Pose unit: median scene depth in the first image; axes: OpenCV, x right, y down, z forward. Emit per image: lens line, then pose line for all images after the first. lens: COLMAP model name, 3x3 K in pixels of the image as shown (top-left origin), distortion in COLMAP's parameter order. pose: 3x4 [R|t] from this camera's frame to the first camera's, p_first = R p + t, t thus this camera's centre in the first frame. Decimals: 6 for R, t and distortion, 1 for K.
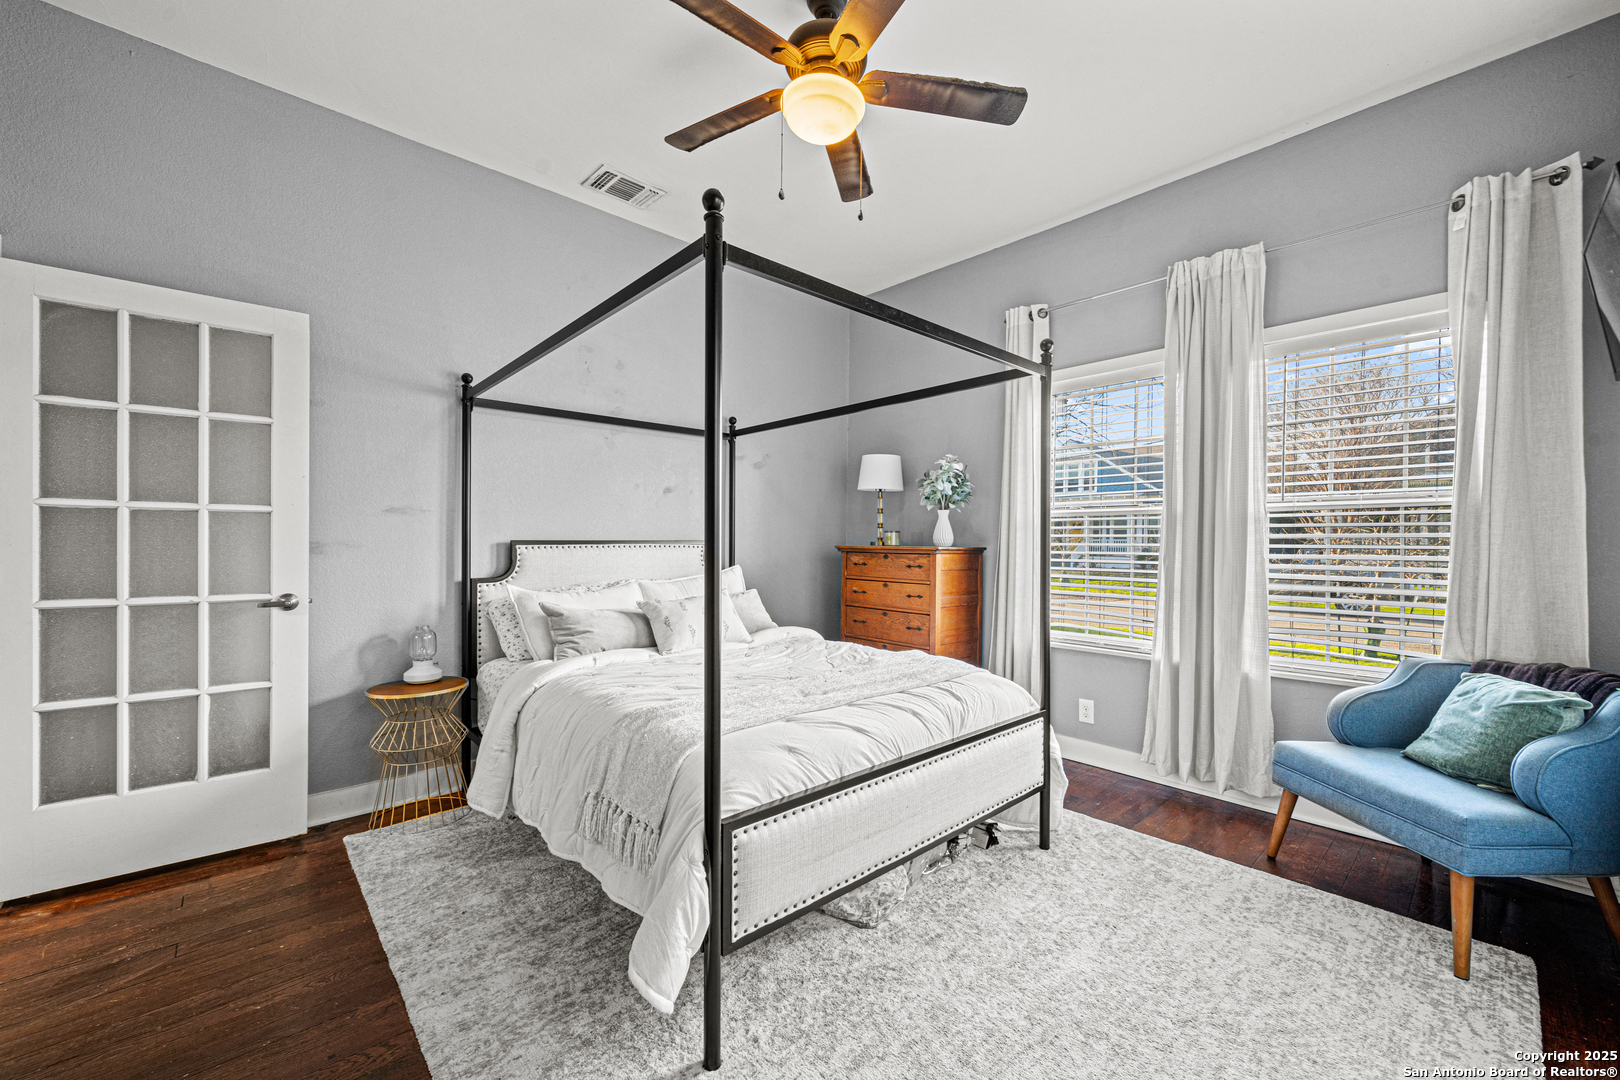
lens RADIAL K [[621.8, 0, 798.1], [0, 621.8, 542.2], [0, 0, 1]] dist [0.002554, 0.000140]
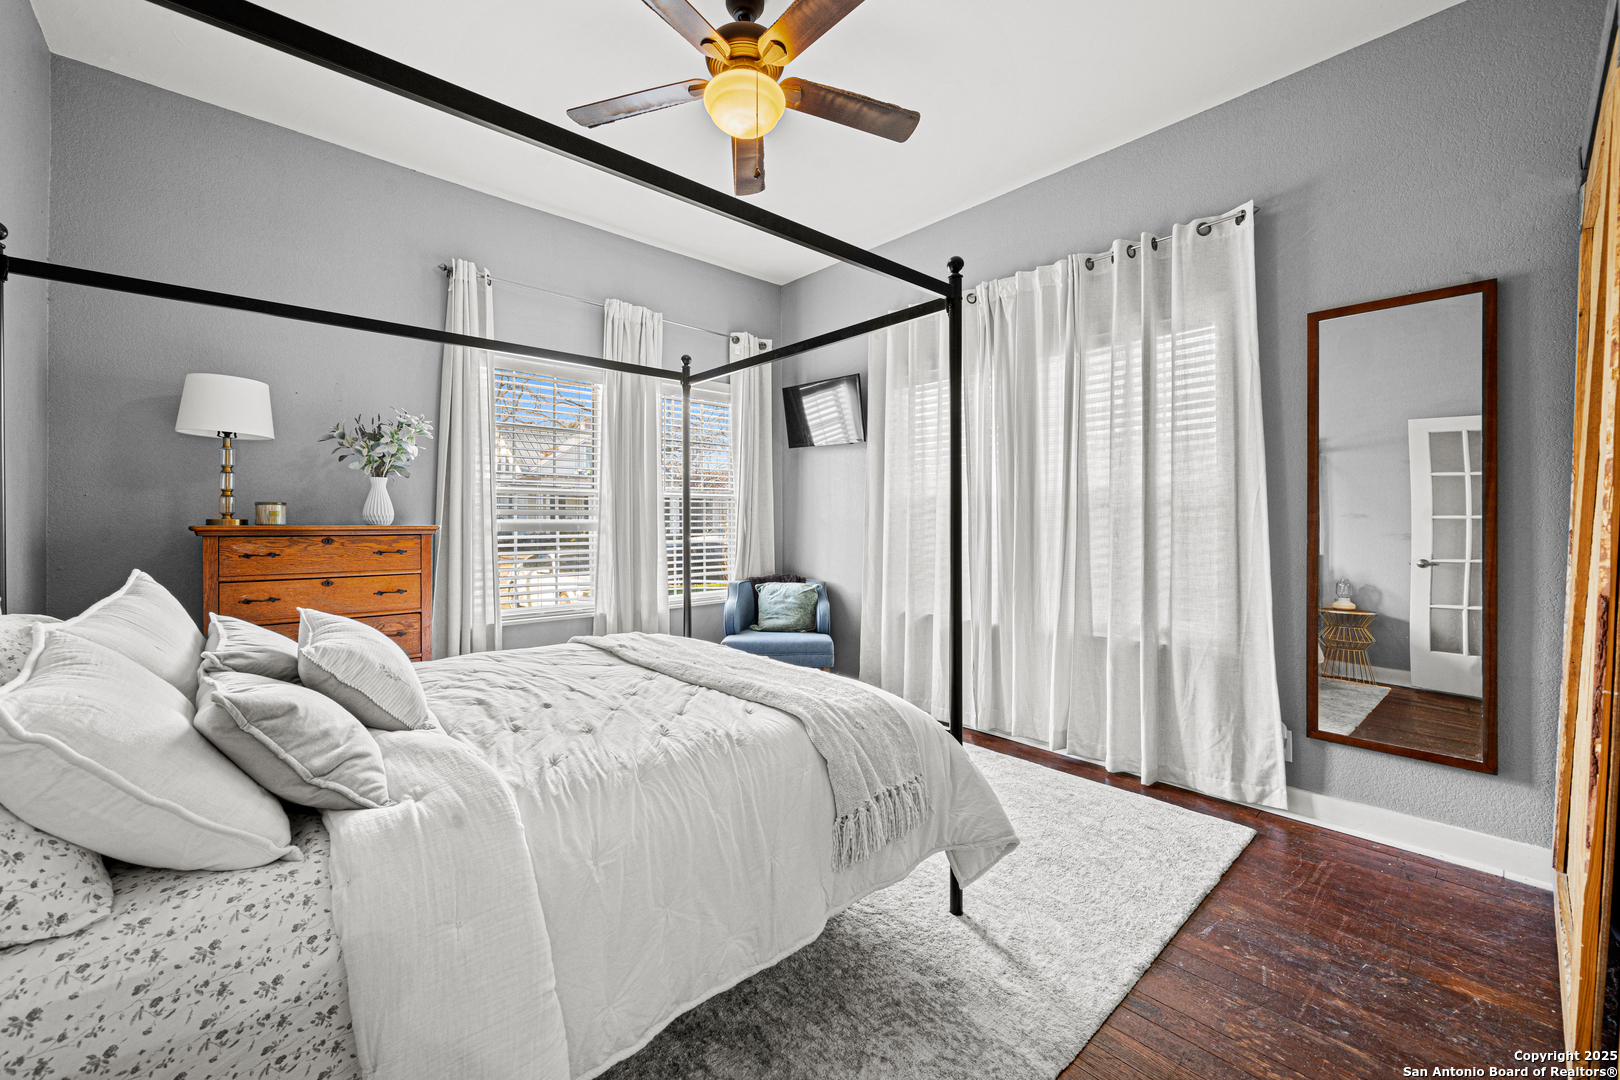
lens RADIAL K [[660.5, 0, 800.3], [0, 660.5, 522.7], [0, 0, 1]] dist [0.001106, -0.000241]
pose [[-0.001248, 0.006213, 0.999980, -0.589588], [0.012114, 0.999907, -0.006198, 0.015198], [-0.999926, 0.012106, -0.001323, 0.513918]]
